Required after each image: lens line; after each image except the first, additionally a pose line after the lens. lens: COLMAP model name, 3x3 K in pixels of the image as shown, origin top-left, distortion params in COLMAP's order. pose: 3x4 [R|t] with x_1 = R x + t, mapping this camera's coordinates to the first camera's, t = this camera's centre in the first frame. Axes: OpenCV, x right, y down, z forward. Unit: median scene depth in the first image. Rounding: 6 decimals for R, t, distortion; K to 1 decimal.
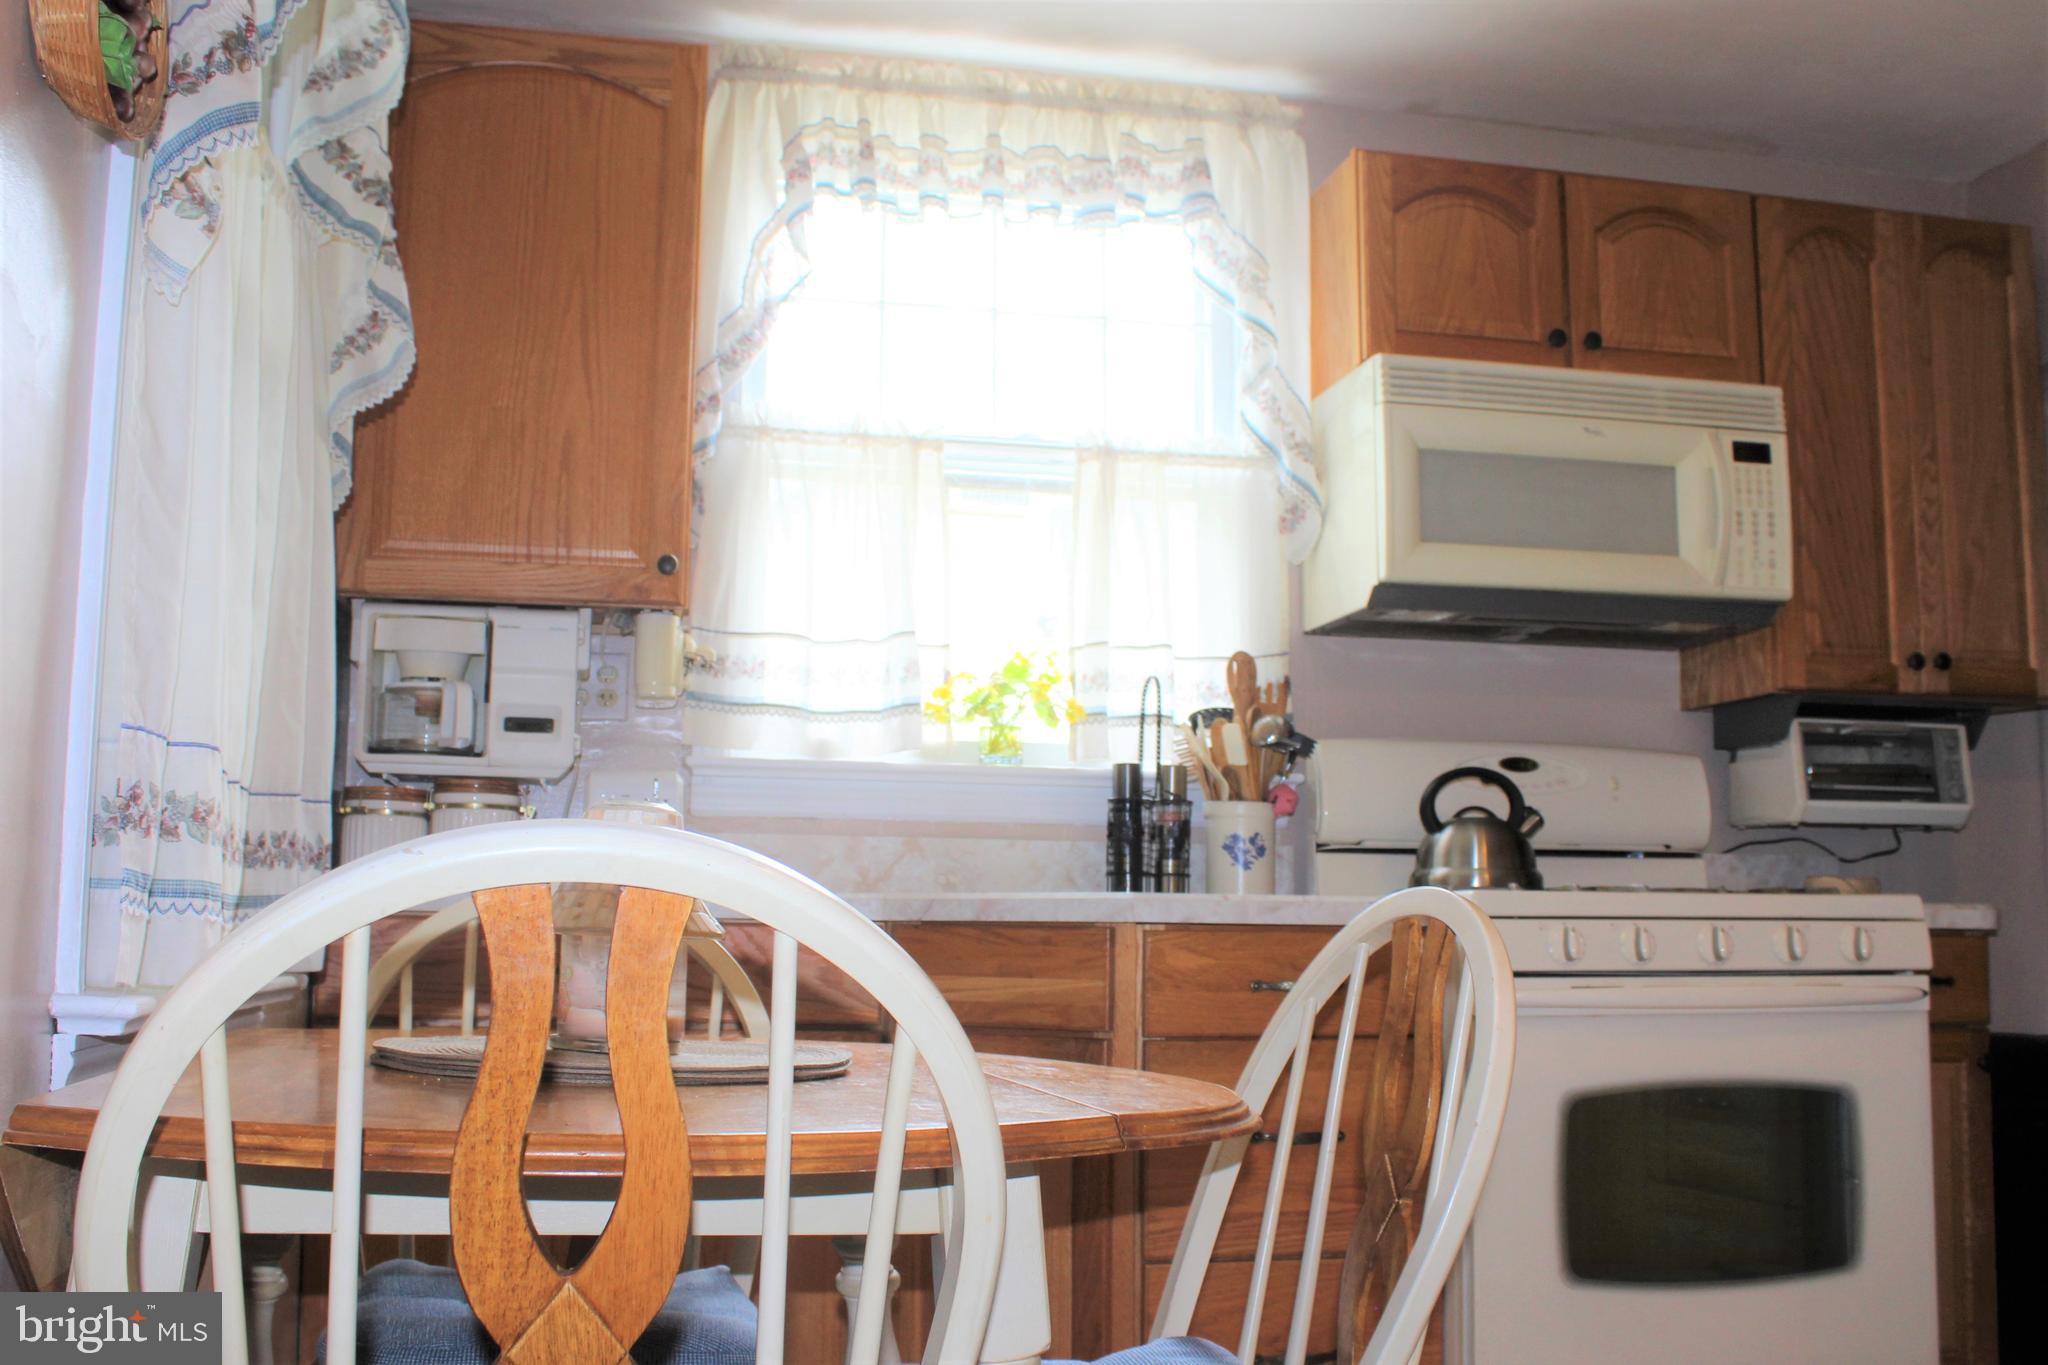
lens RADIAL K [[1974.1, 0, 1004.6], [0, 1974.1, 661.1], [0, 0, 1]] dist [-0.088931, 0.000000]
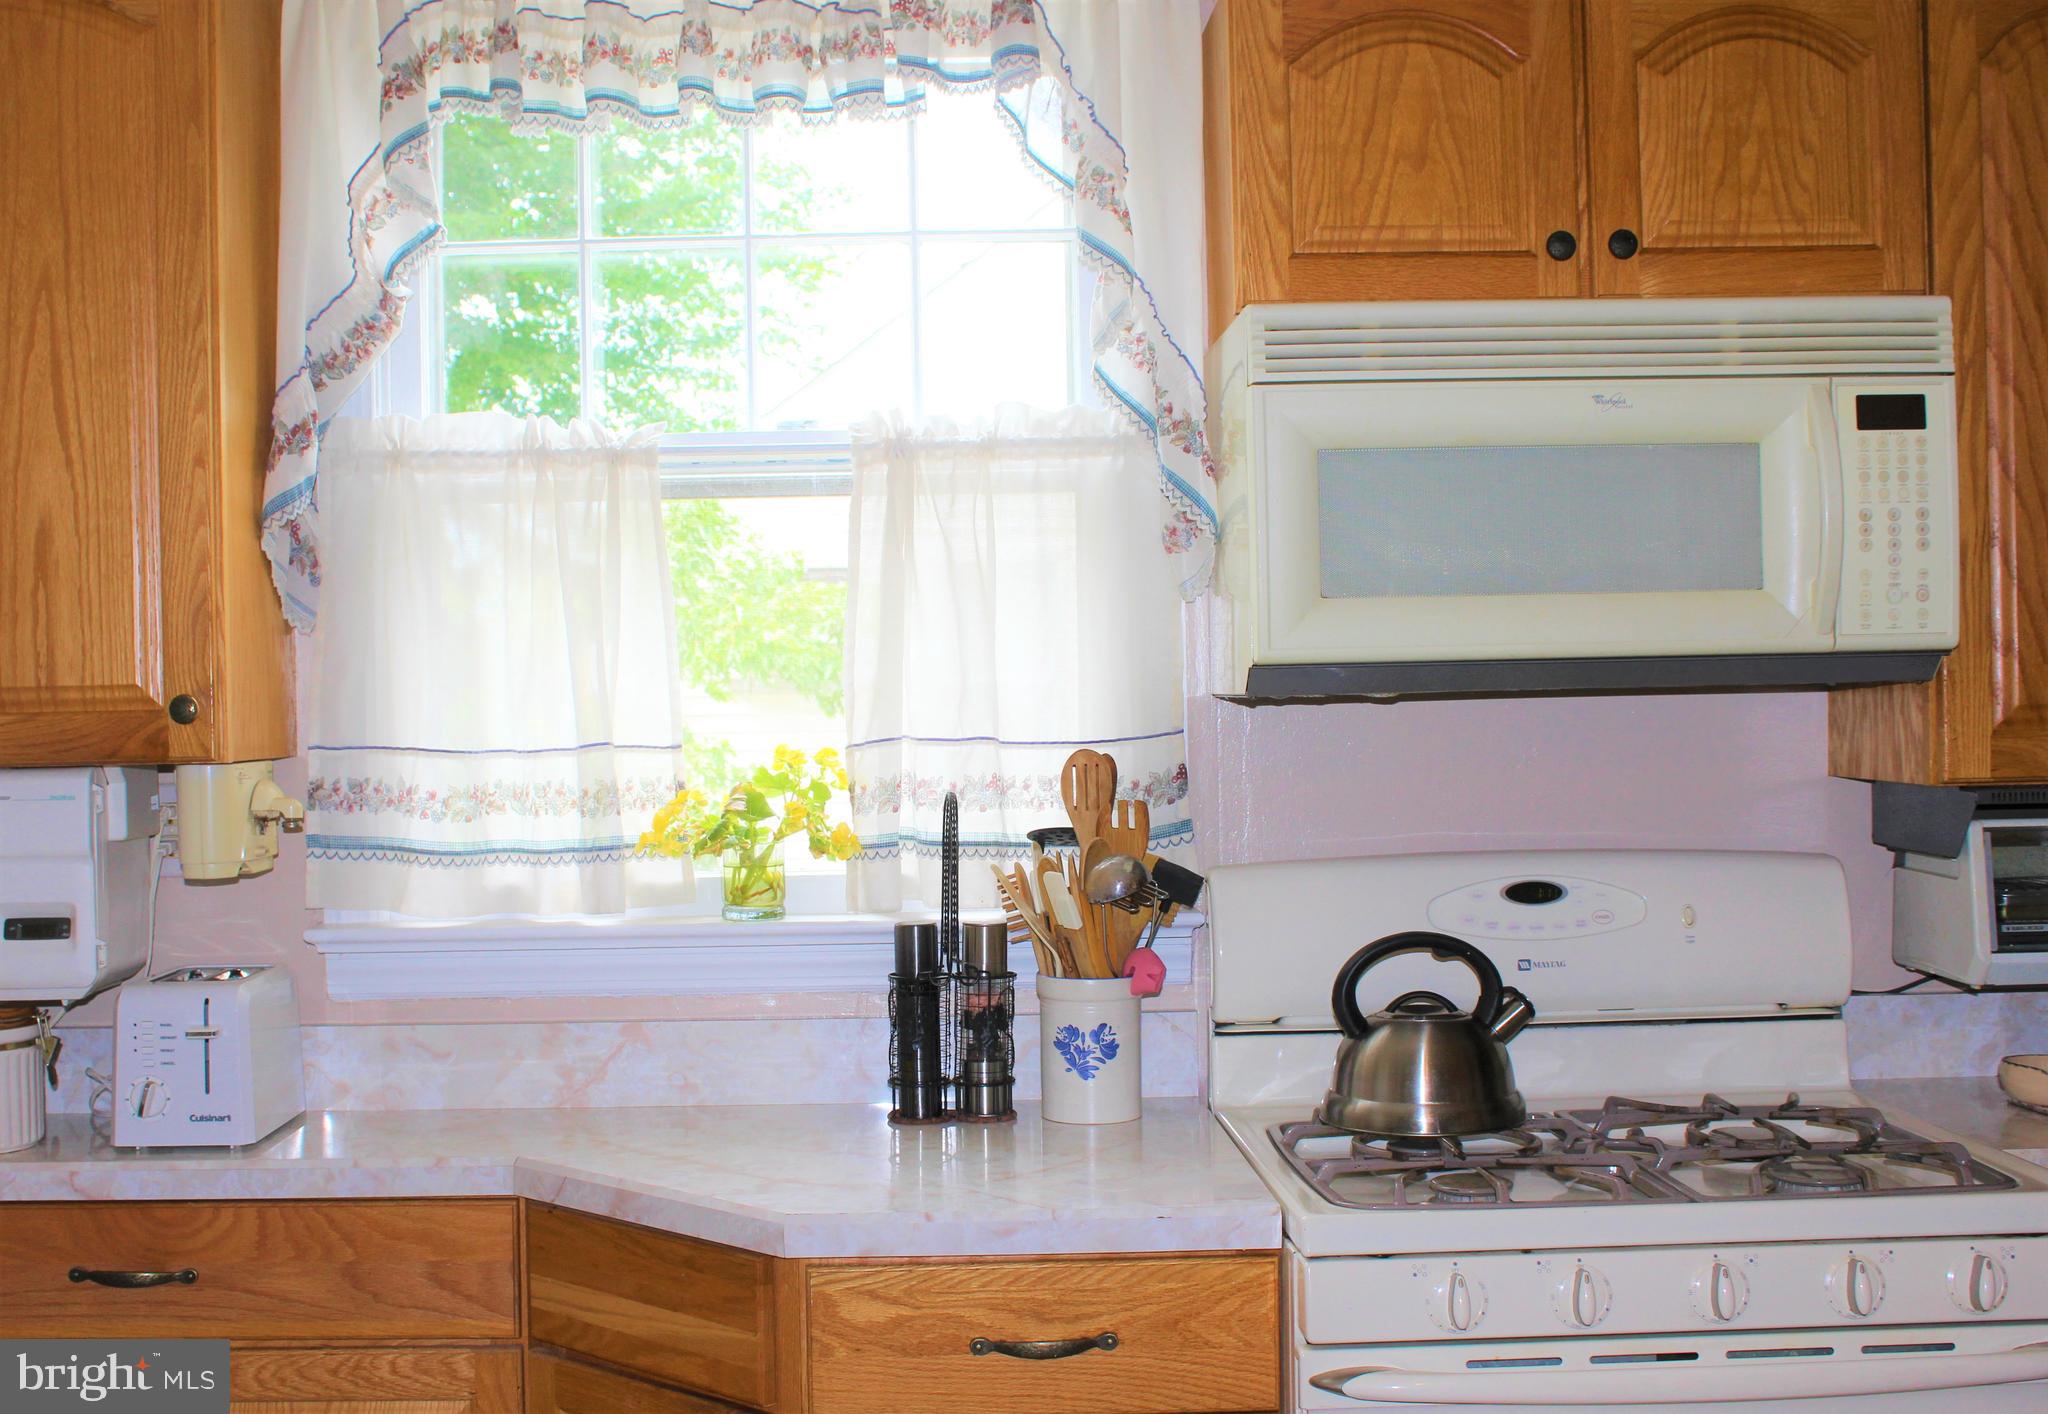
lens RADIAL K [[2348.9, 0, 939.6], [0, 2348.9, 697.5], [0, 0, 1]] dist [-0.063459, 0.000000]
pose [[0.979218, -0.028722, -0.200766, 0.232080], [0.056226, 0.989564, 0.132671, -0.131532], [0.194861, -0.141202, 0.970614, 0.211806]]
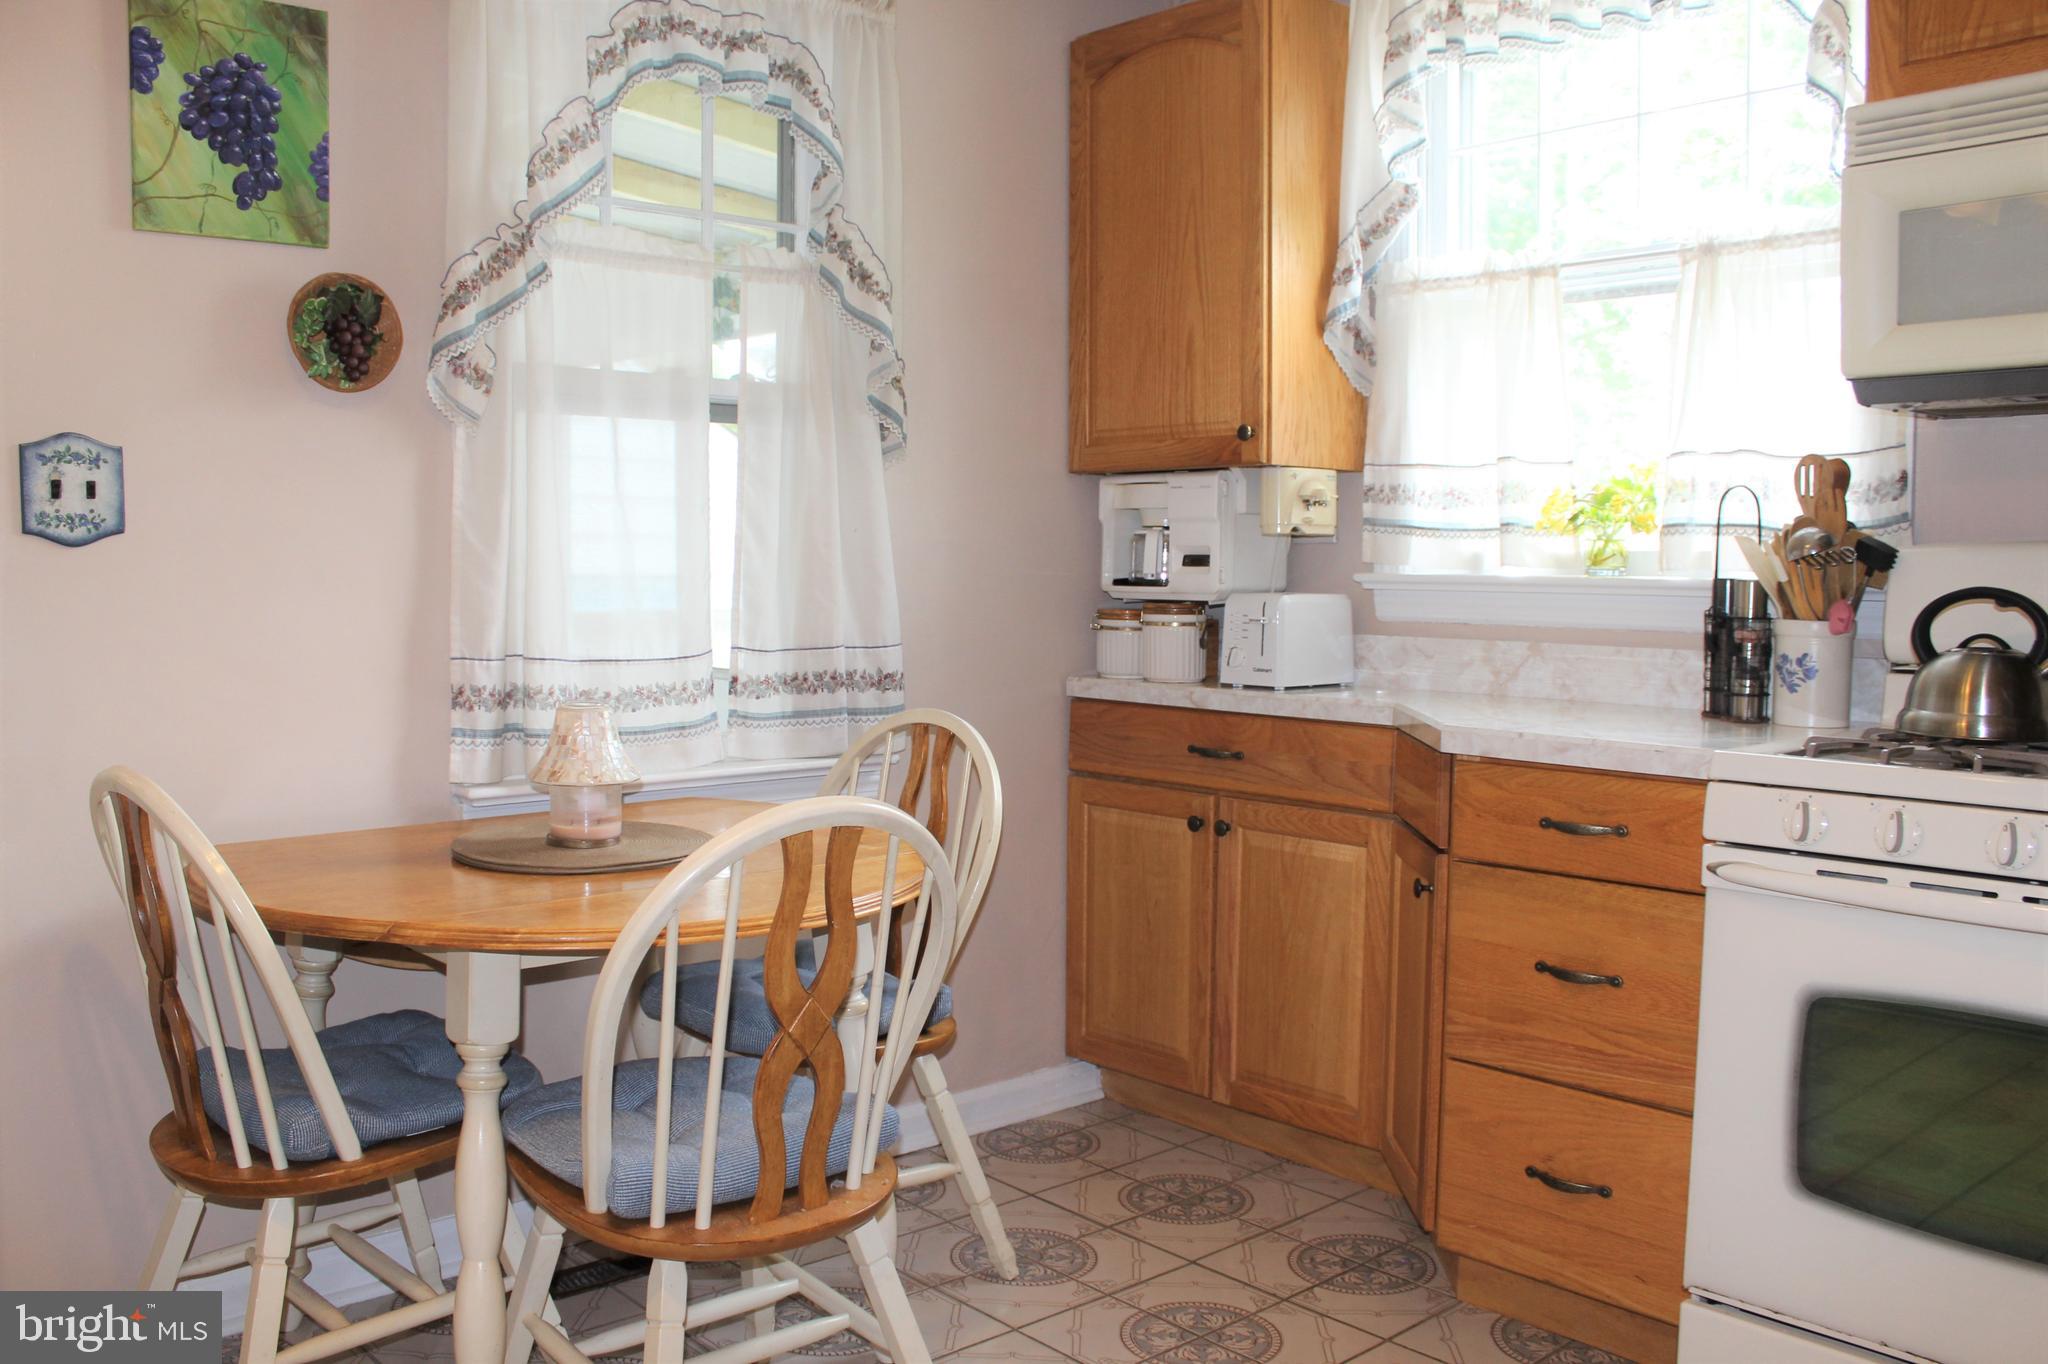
lens RADIAL K [[1770.2, 0, 1009.3], [0, 1770.2, 662.9], [0, 0, 1]] dist [-0.133452, 0.133819]
pose [[0.495929, 0.042468, -0.867324, 0.642619], [0.120189, 0.985833, 0.116994, -0.047707], [0.860005, -0.162264, 0.483799, 0.272861]]
